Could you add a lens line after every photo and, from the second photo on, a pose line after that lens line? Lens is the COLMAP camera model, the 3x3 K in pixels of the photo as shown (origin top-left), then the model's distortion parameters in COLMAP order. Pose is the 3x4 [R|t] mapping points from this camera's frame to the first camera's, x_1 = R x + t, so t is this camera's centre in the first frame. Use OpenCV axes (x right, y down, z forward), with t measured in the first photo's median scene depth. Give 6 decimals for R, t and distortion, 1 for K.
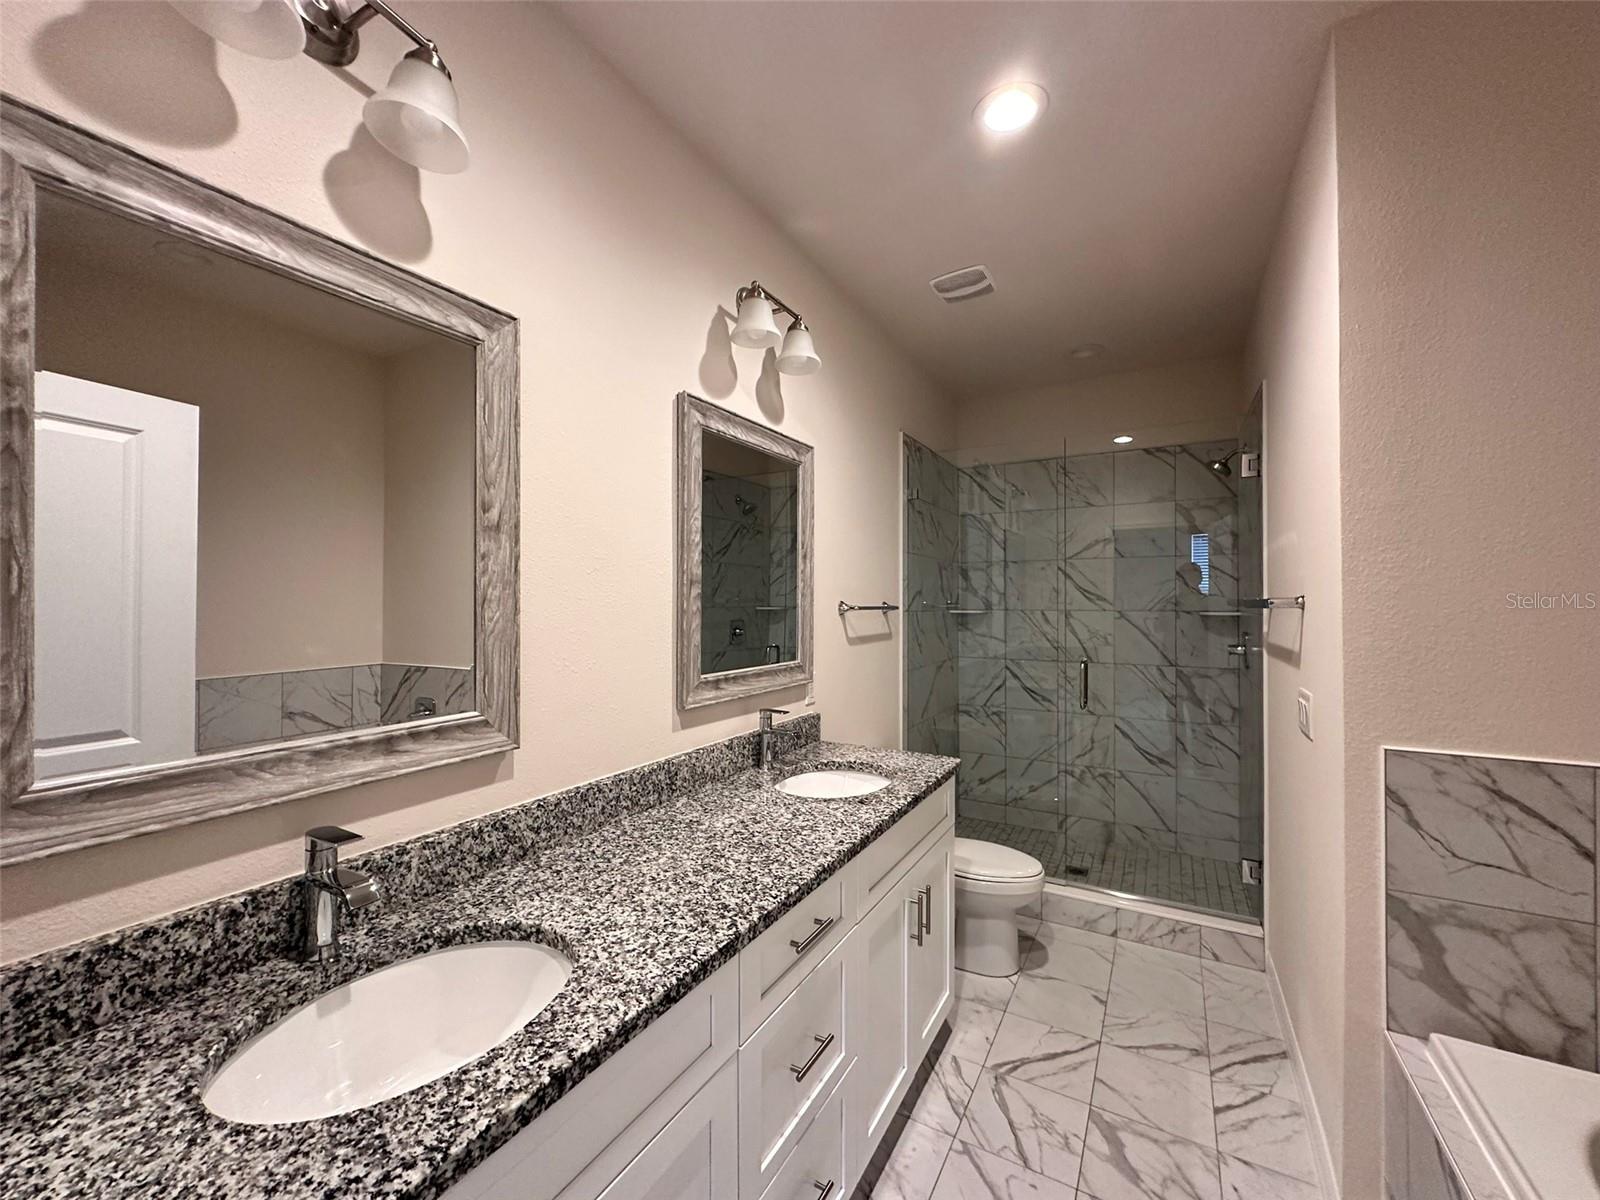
lens RADIAL K [[637.6, 0, 800.0], [0, 637.6, 600.0], [0, 0, 1]] dist [-0.002834, 0.000343]
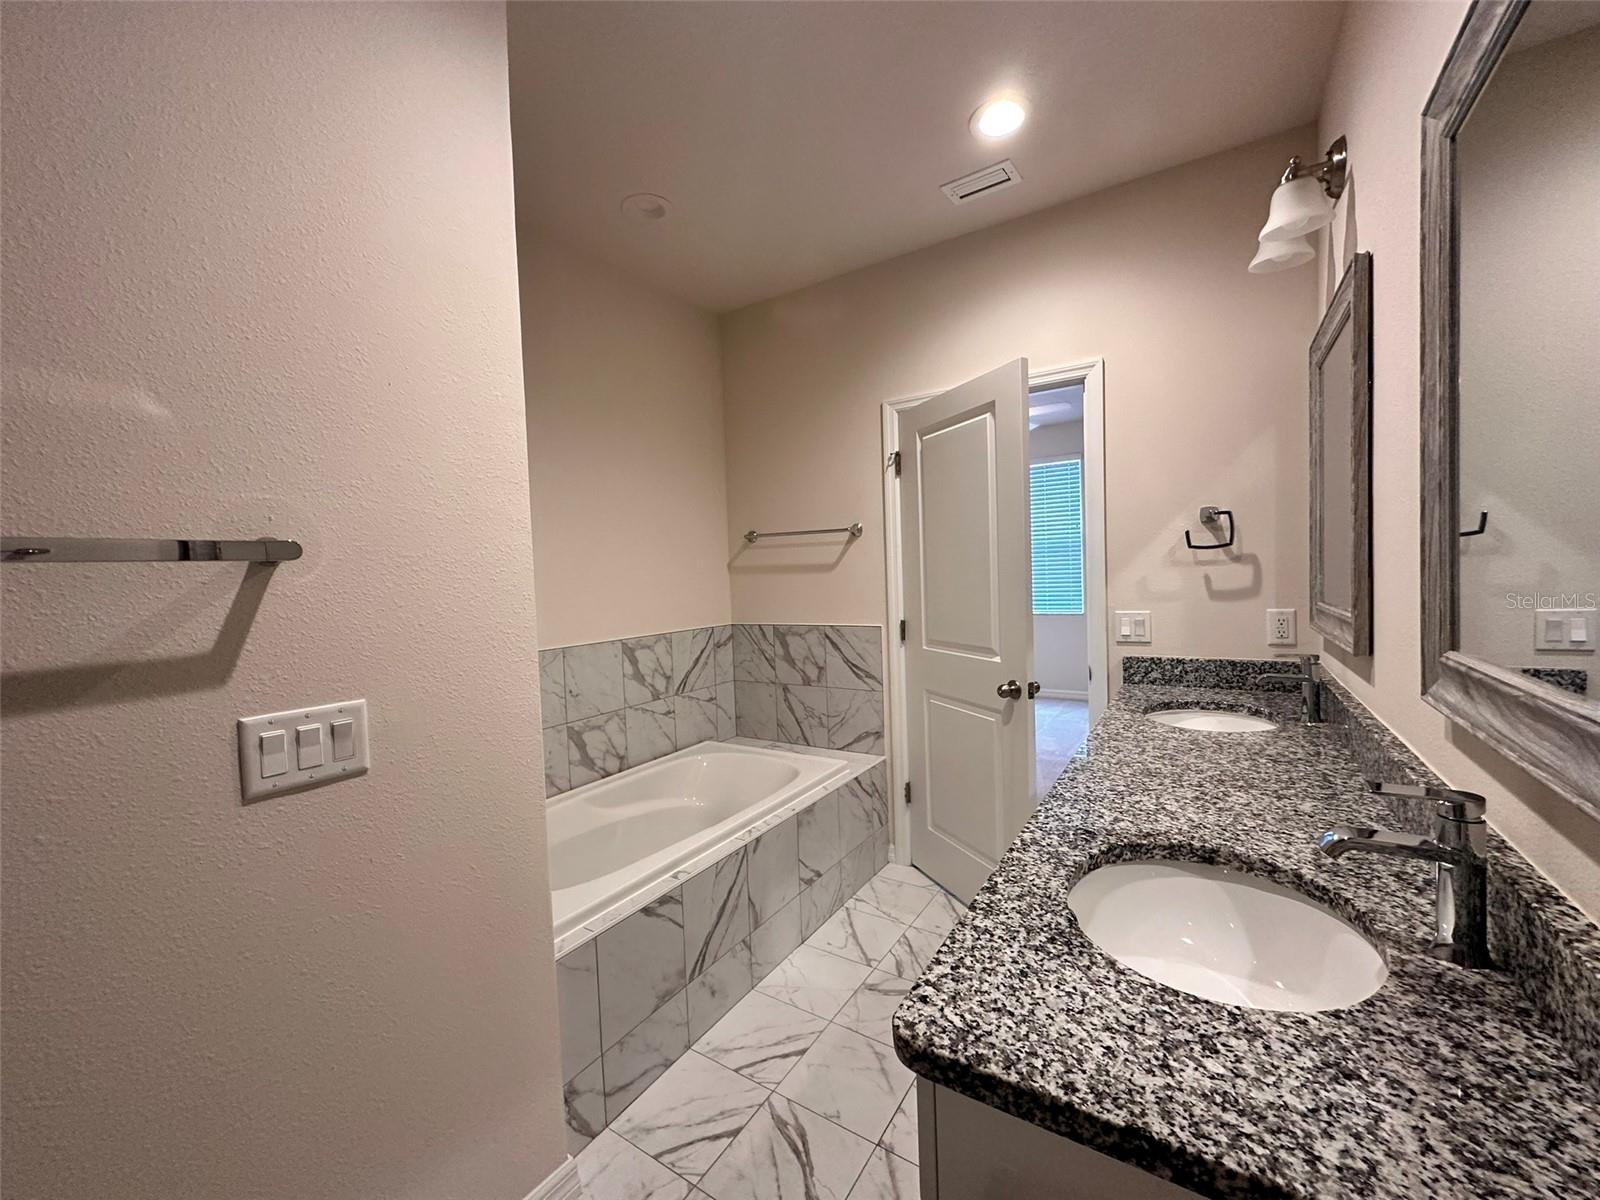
lens RADIAL K [[637.6, 0, 800.0], [0, 637.6, 600.0], [0, 0, 1]] dist [-0.002834, 0.000343]
pose [[-0.998317, 0.031241, 0.048862, 0.398978], [0.033391, 0.998481, 0.043815, 0.050670], [-0.047419, 0.045373, -0.997844, 1.877744]]
